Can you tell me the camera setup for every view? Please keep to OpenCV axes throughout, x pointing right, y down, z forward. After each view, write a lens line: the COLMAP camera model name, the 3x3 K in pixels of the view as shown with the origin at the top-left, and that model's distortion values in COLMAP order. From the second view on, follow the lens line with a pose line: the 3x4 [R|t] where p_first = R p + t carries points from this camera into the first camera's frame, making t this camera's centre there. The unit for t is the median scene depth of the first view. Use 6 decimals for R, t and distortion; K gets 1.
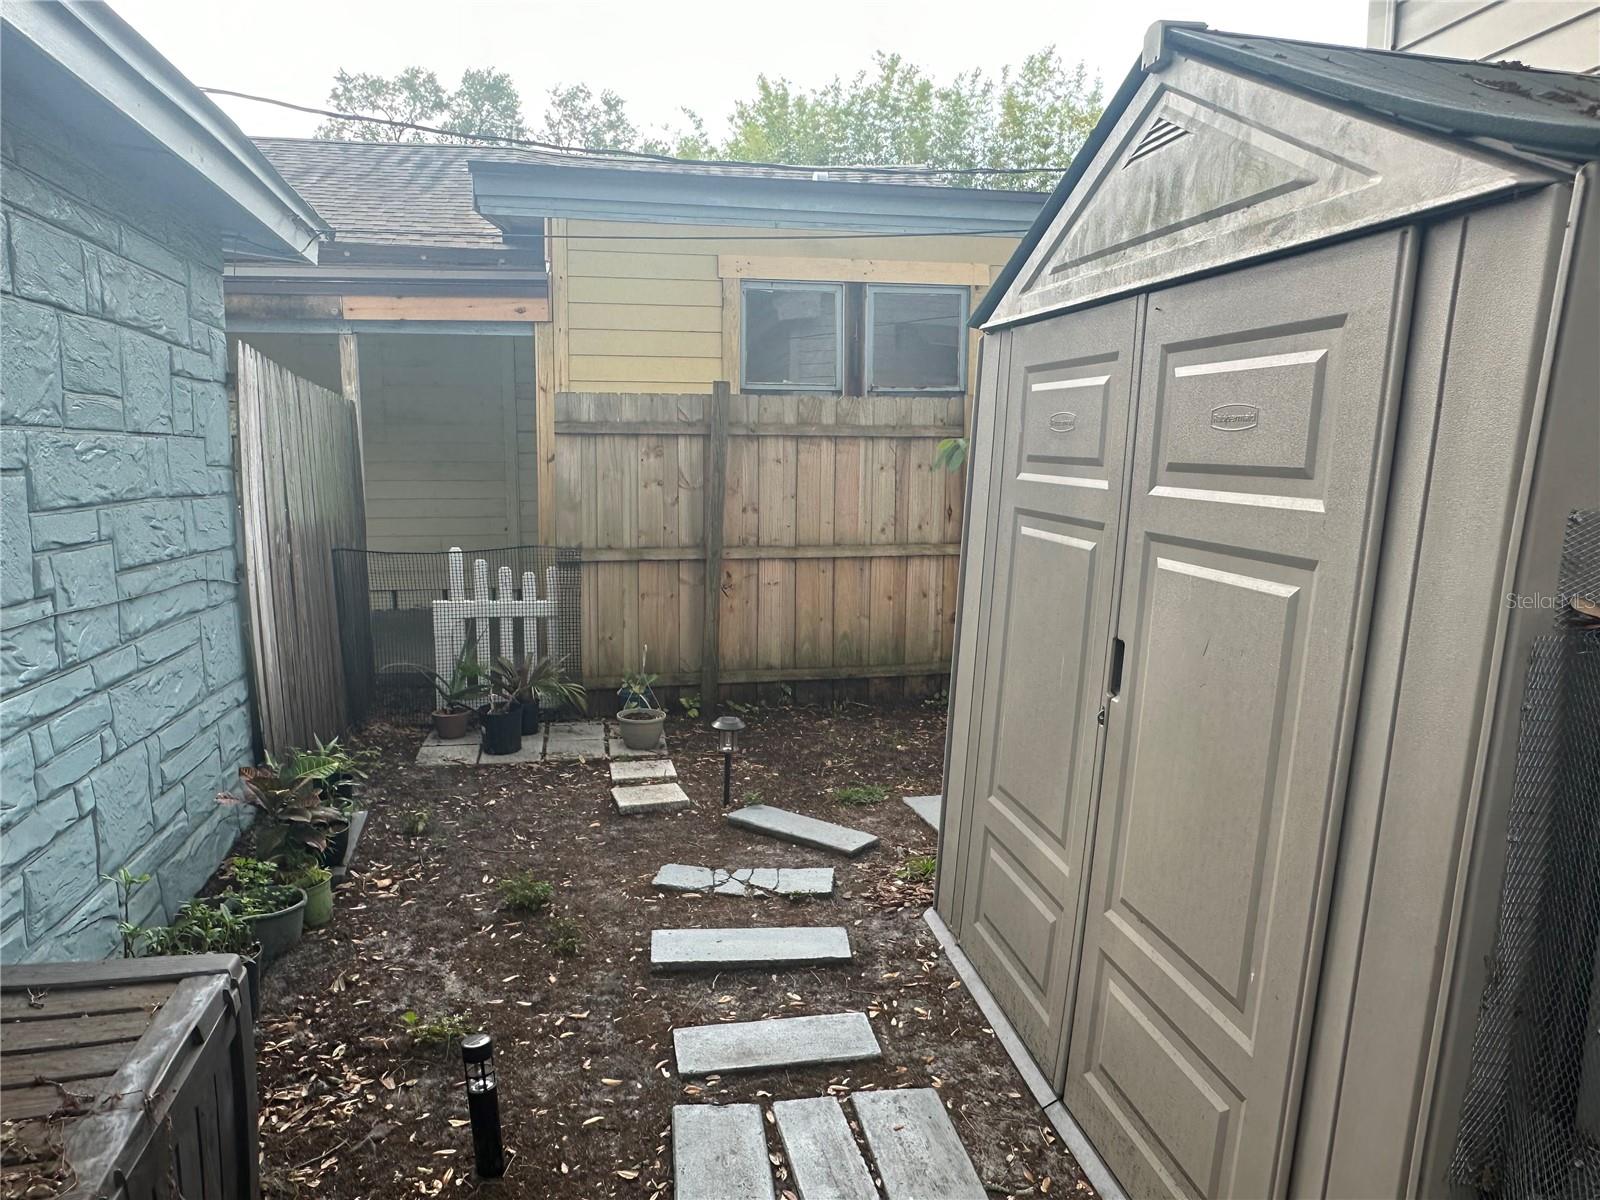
lens RADIAL K [[1119.1, 0, 800.0], [0, 1119.1, 600.0], [0, 0, 1]] dist [0.001718, 0.000597]
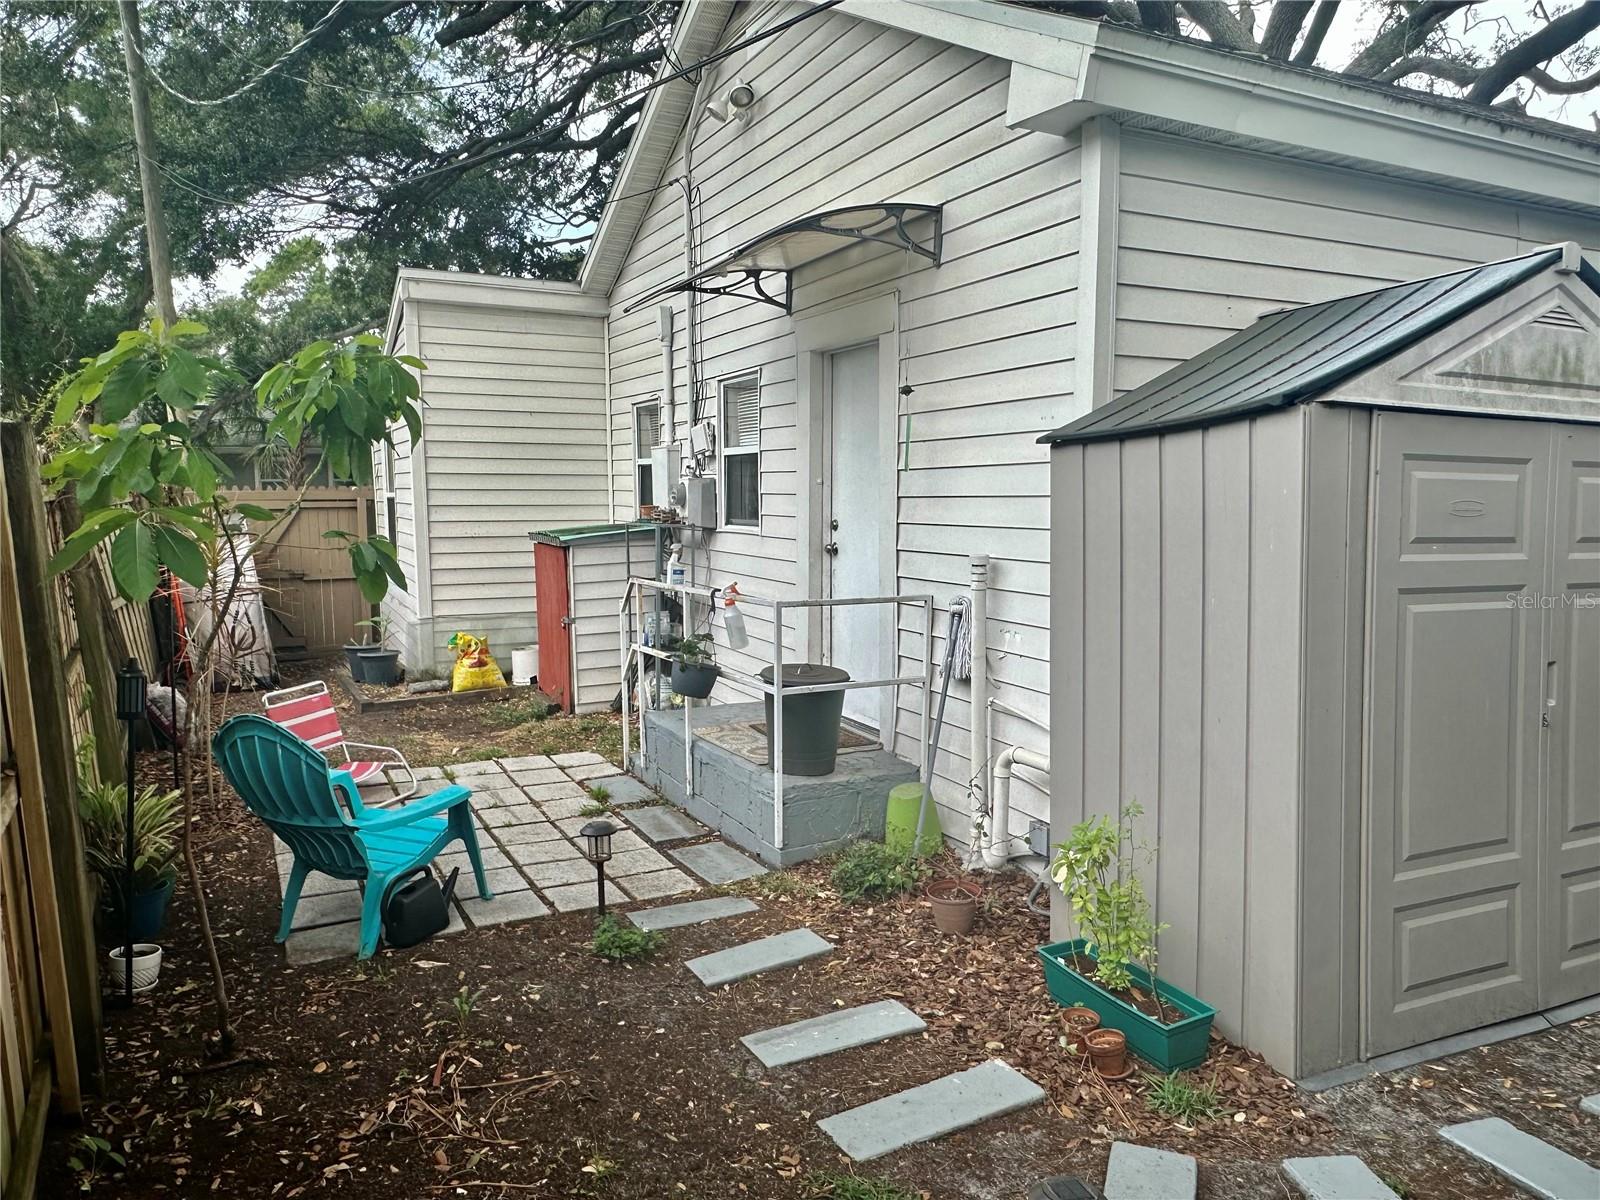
lens RADIAL K [[1119.1, 0, 800.0], [0, 1119.1, 600.0], [0, 0, 1]] dist [0.001718, 0.000597]
pose [[-0.294647, -0.132131, 0.946427, -0.739515], [0.109051, 0.979275, 0.170668, -0.369007], [-0.949364, 0.153496, -0.274131, 2.158593]]
